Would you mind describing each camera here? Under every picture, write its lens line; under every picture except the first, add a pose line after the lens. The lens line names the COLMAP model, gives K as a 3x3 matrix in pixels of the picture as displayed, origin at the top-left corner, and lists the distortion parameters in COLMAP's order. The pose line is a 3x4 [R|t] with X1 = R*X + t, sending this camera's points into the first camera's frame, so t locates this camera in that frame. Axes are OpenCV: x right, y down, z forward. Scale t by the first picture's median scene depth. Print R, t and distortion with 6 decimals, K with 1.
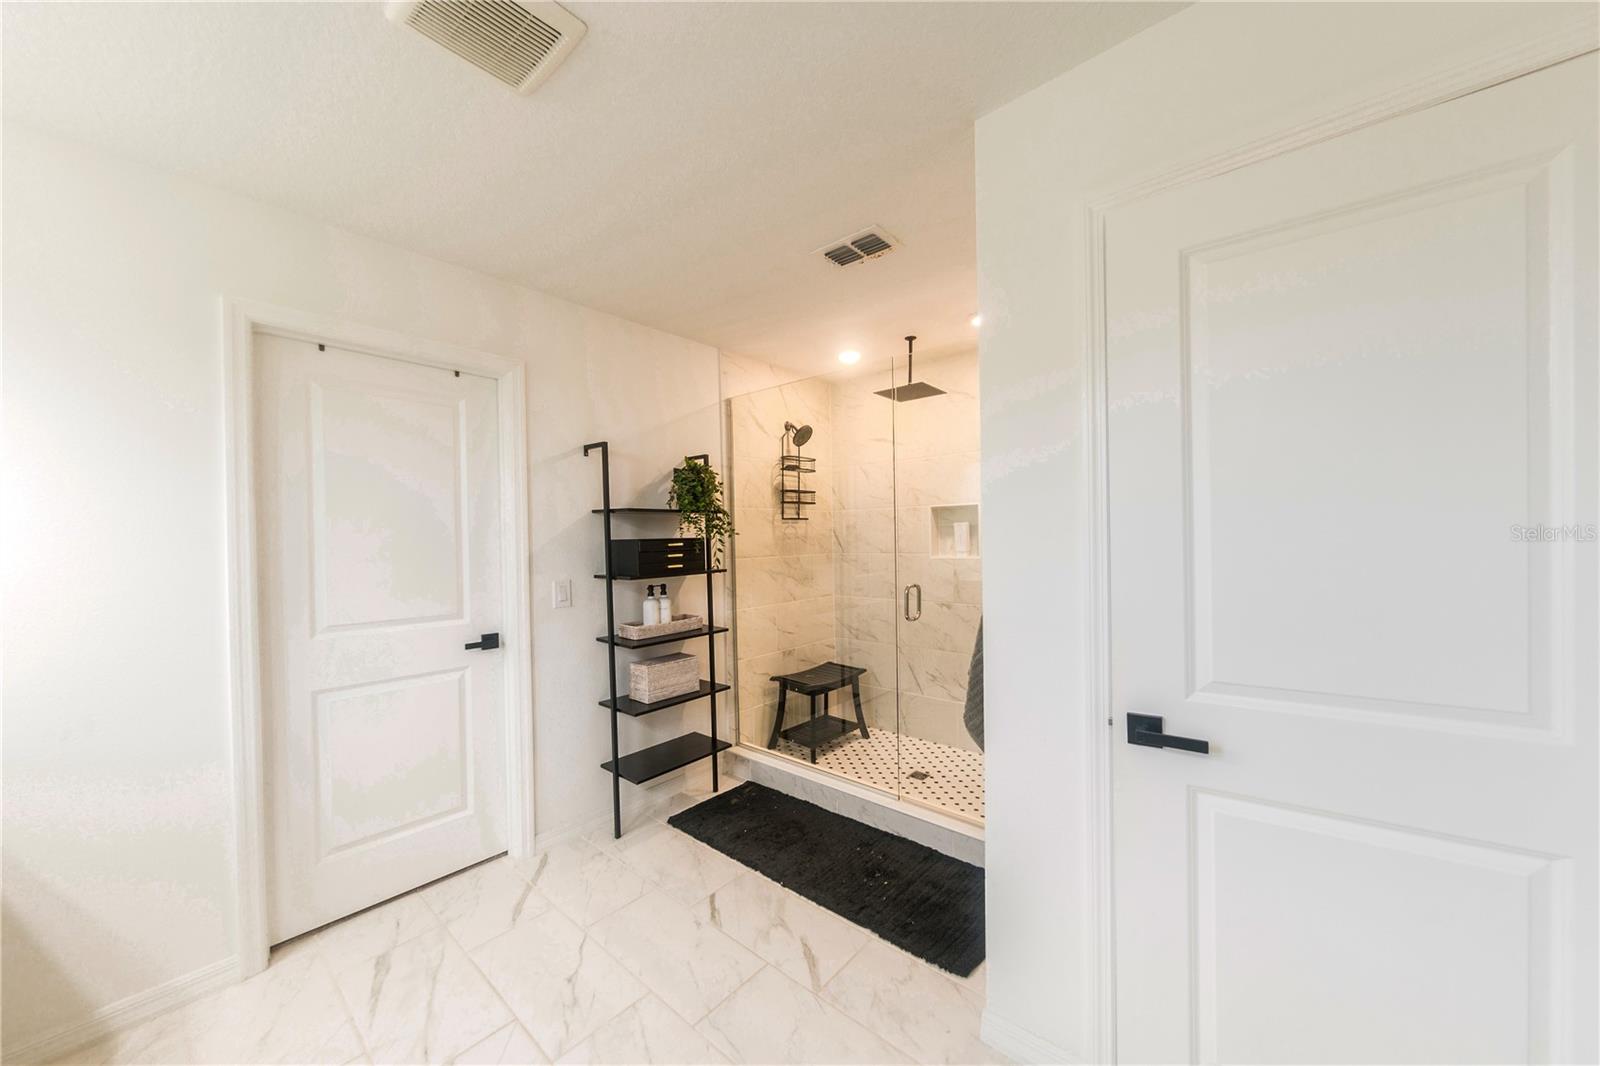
lens RADIAL K [[559.5, 0, 802.3], [0, 559.5, 547.9], [0, 0, 1]] dist [-0.000906, 0.000202]
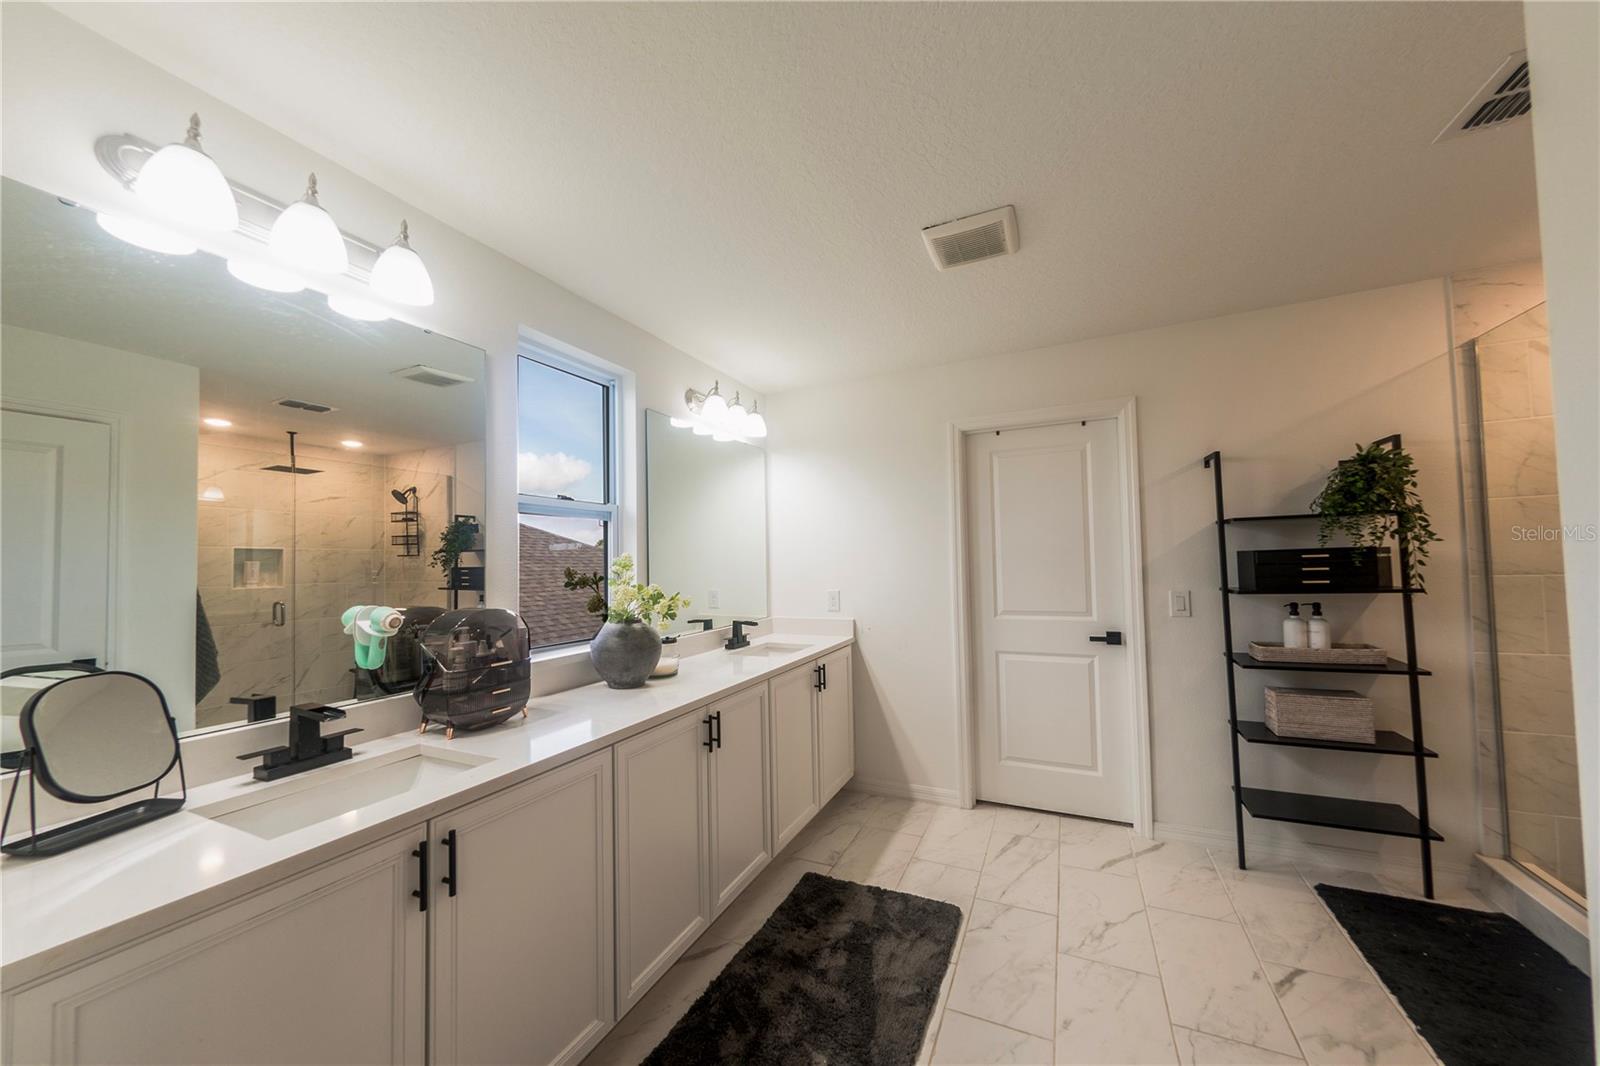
lens RADIAL K [[572.4, 0, 800.0], [0, 572.4, 533.0], [0, 0, 1]] dist [-0.000877, 0.000055]
pose [[0.259249, -0.040089, -0.964978, 0.408579], [0.009758, 0.999196, -0.038889, -0.014722], [0.965761, 0.000666, 0.259432, 0.030227]]
